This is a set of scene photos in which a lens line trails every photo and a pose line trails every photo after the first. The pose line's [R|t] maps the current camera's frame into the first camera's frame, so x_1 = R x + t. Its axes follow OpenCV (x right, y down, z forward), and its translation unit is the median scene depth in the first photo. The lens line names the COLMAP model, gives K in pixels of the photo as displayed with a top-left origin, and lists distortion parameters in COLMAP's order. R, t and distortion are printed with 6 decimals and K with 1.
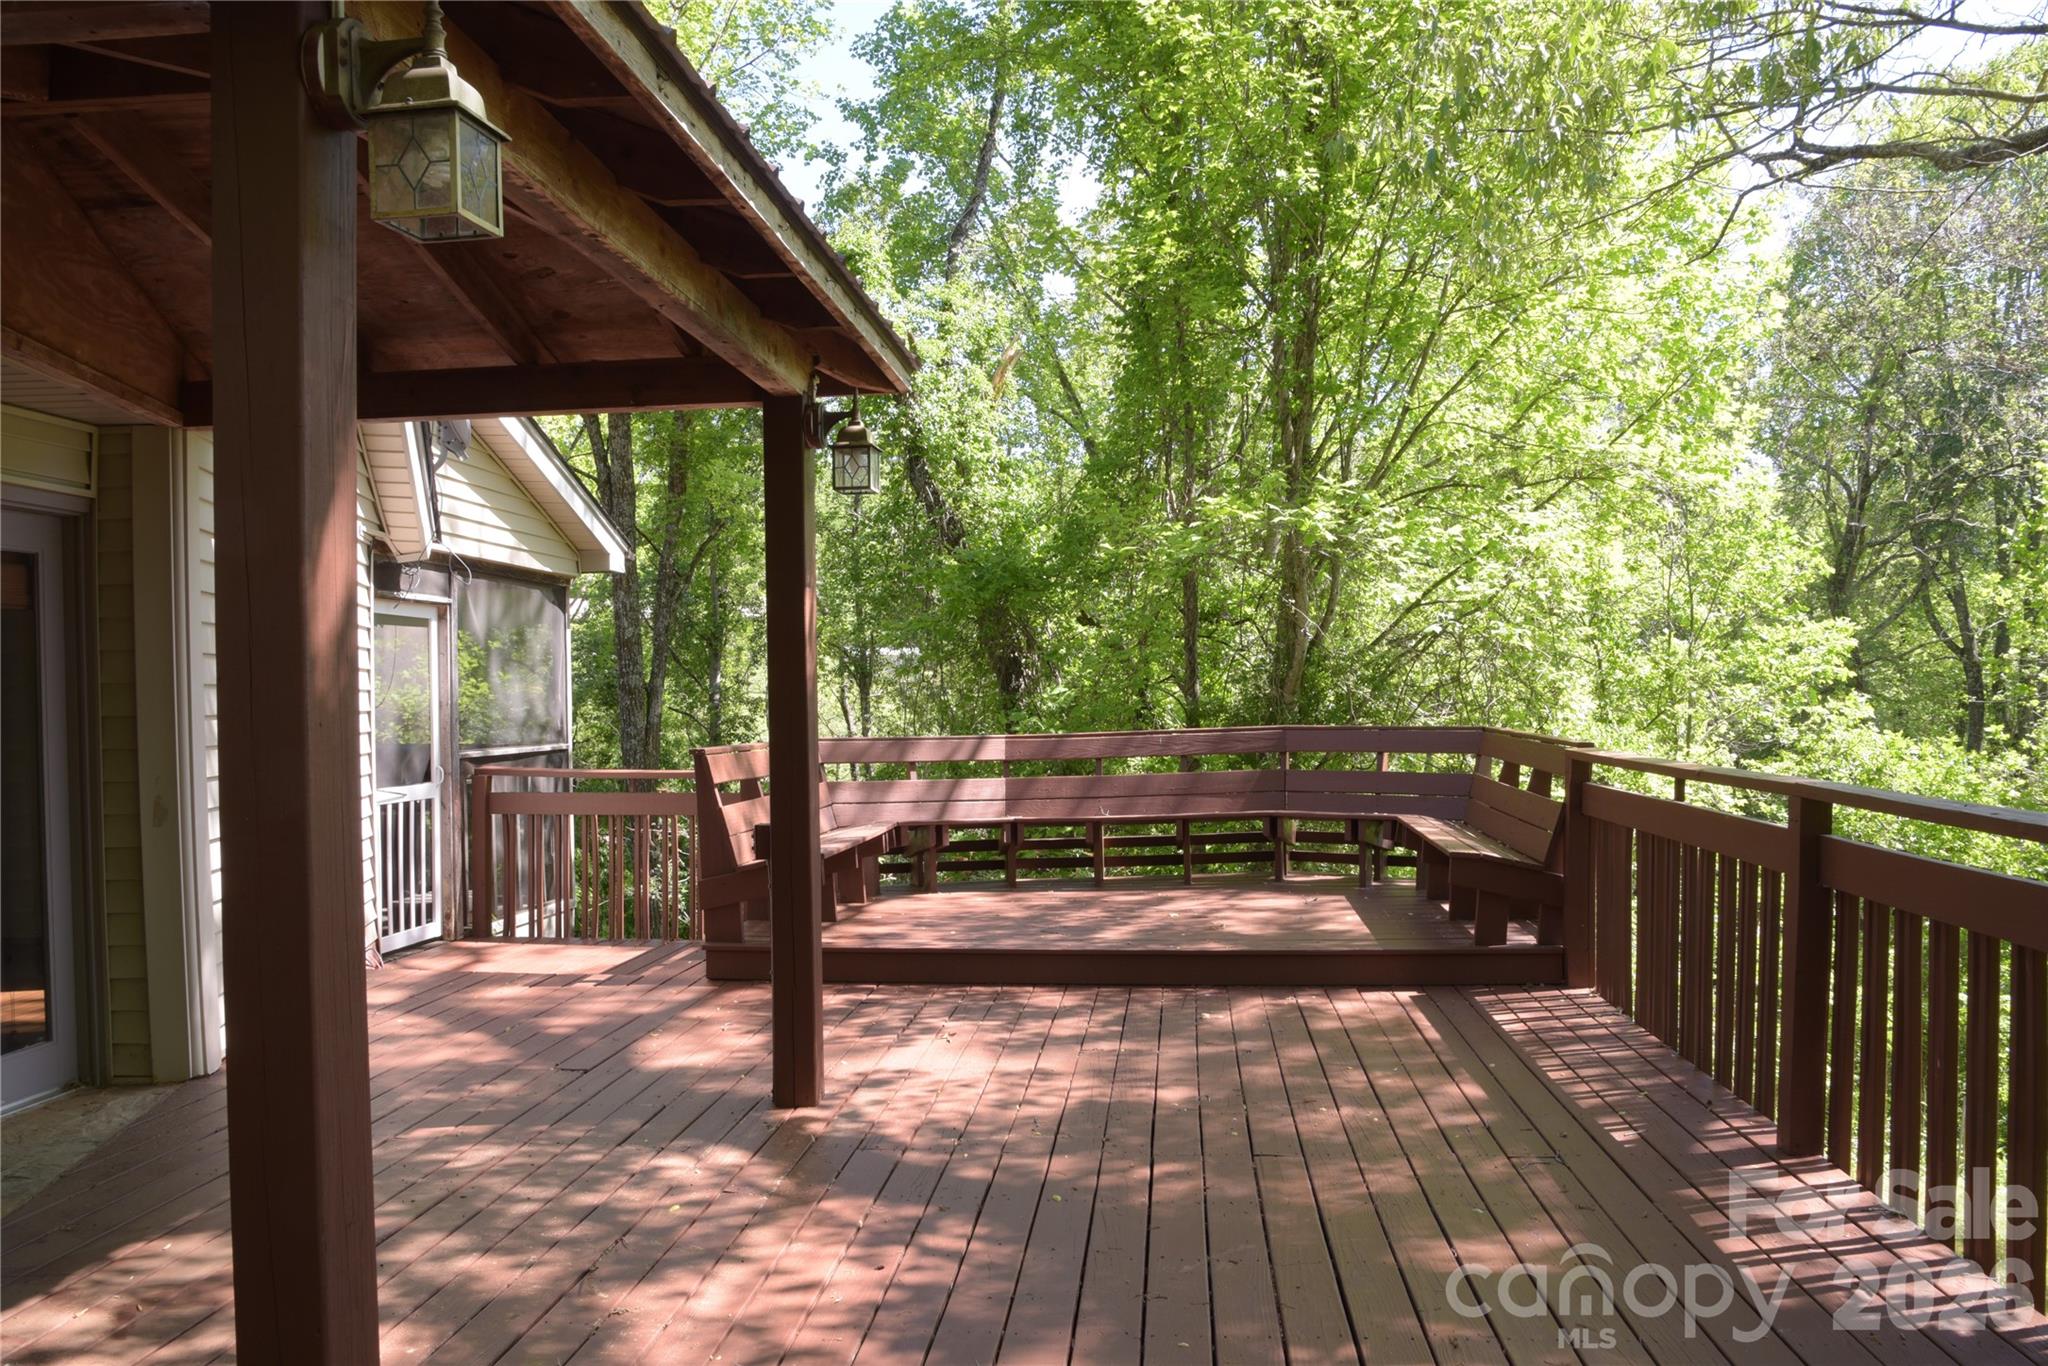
lens RADIAL K [[1459.0, 0, 1024.0], [0, 1459.0, 683.0], [0, 0, 1]] dist [-0.001528, -0.000252]
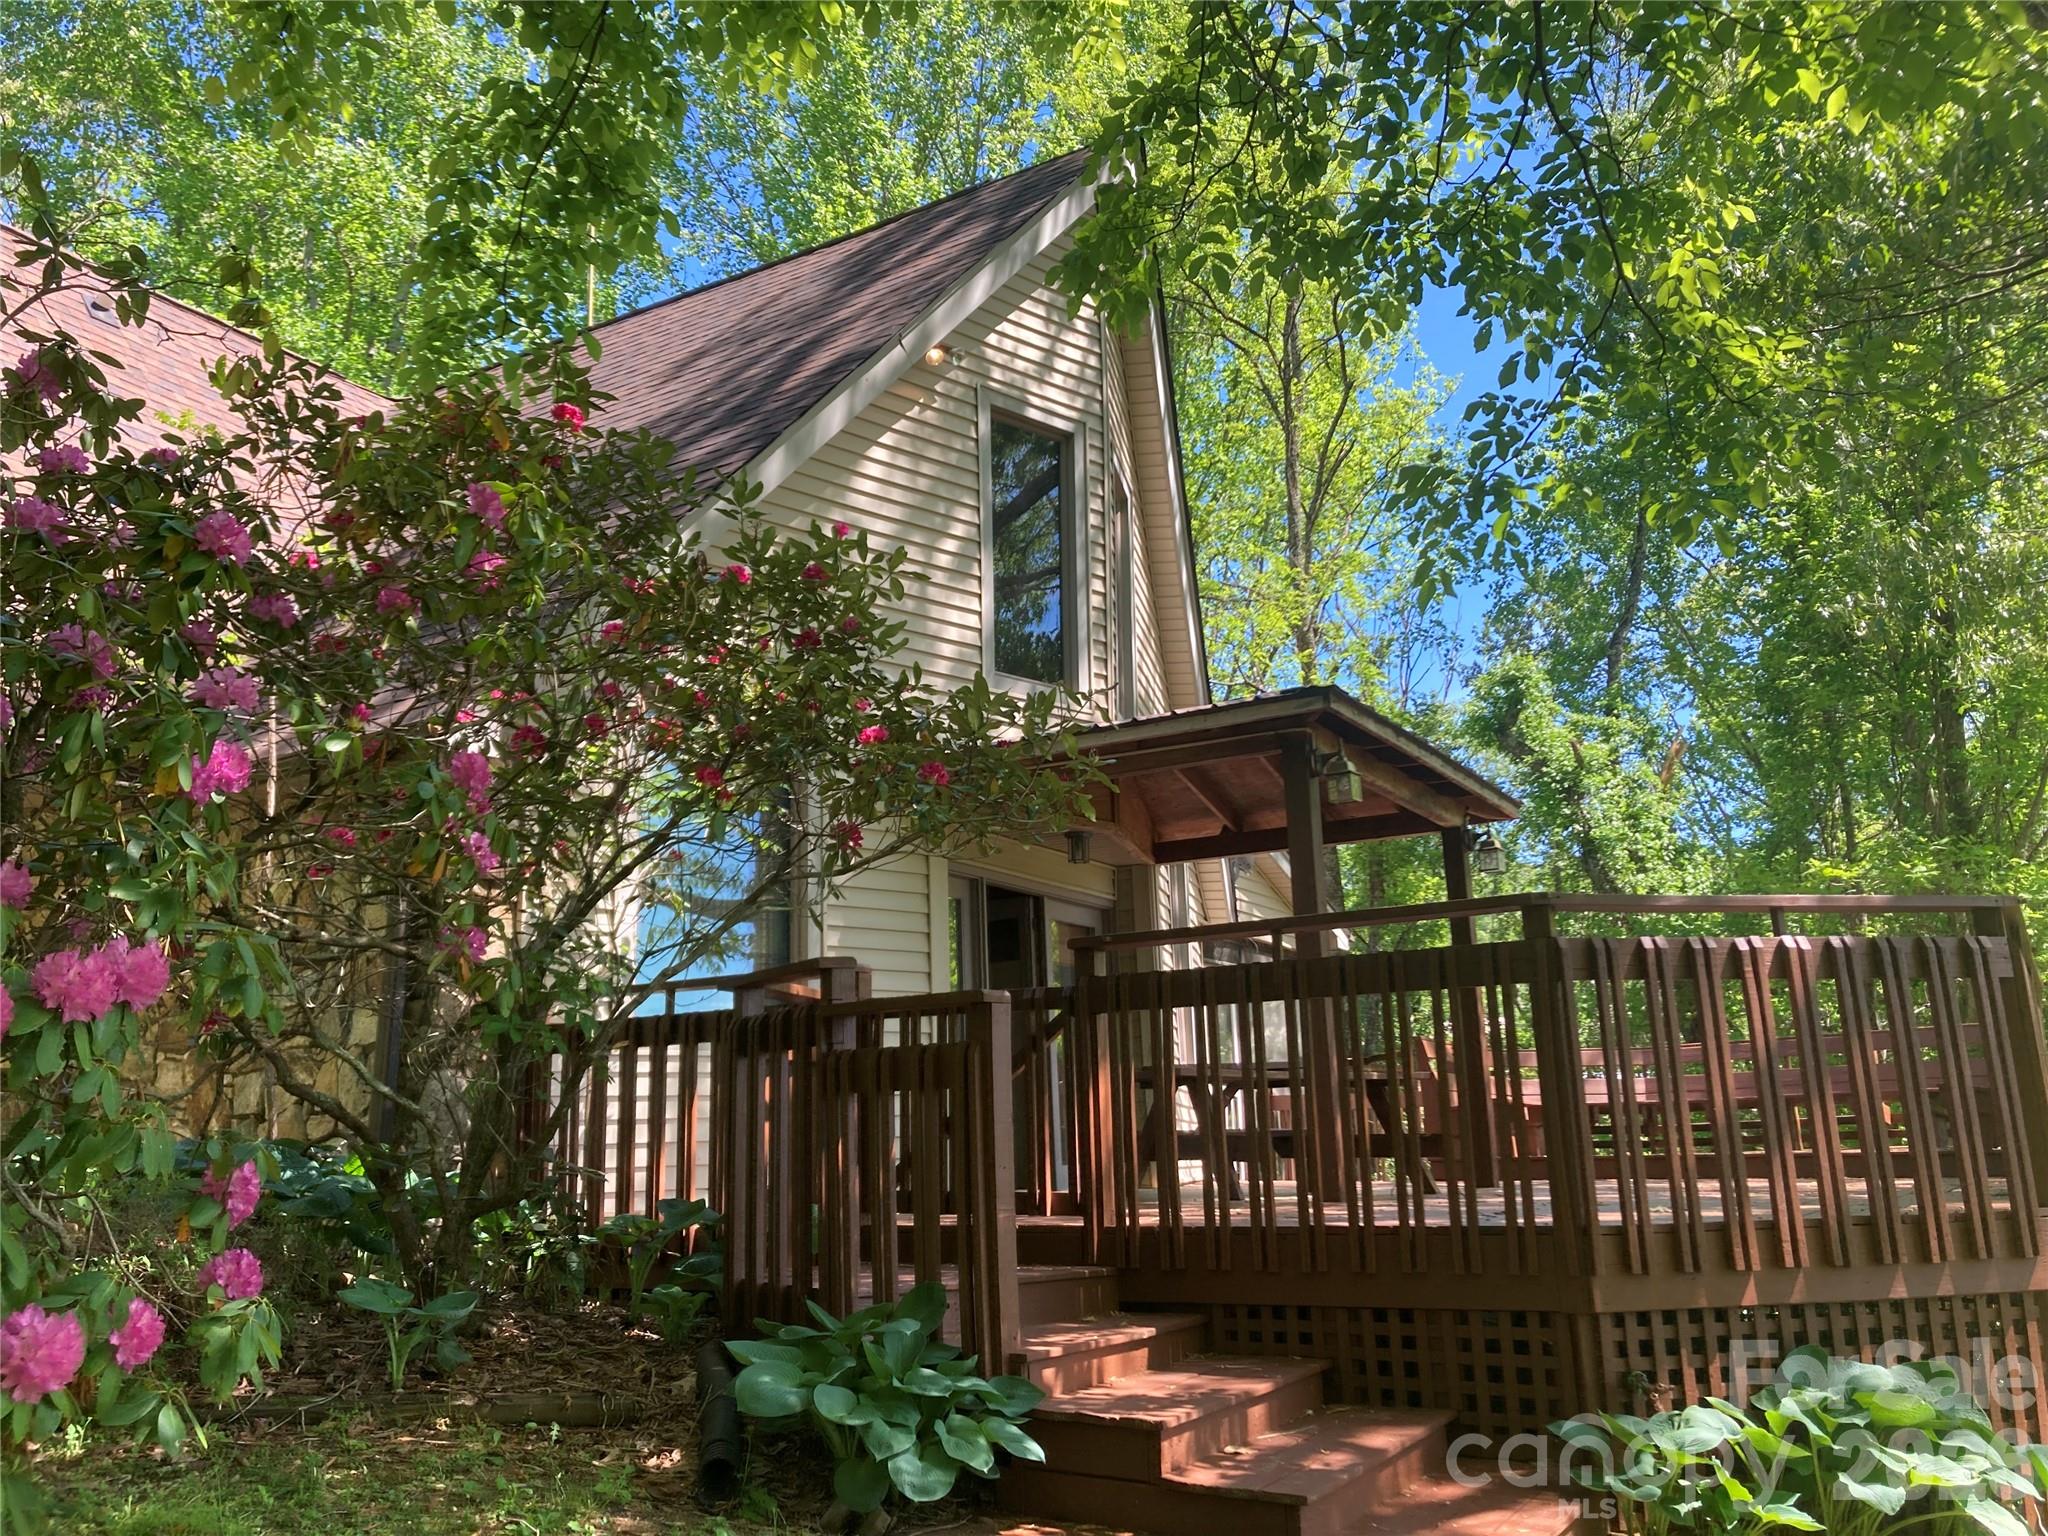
lens RADIAL K [[1662.0, 0, 1024.0], [0, 1662.0, 768.0], [0, 0, 1]] dist [0.003179, -0.003131]
pose [[0.906768, -0.108220, -0.407505, 0.061094], [0.018836, 0.975932, -0.217262, 0.052195], [0.421209, 0.189330, 0.886982, -0.324560]]
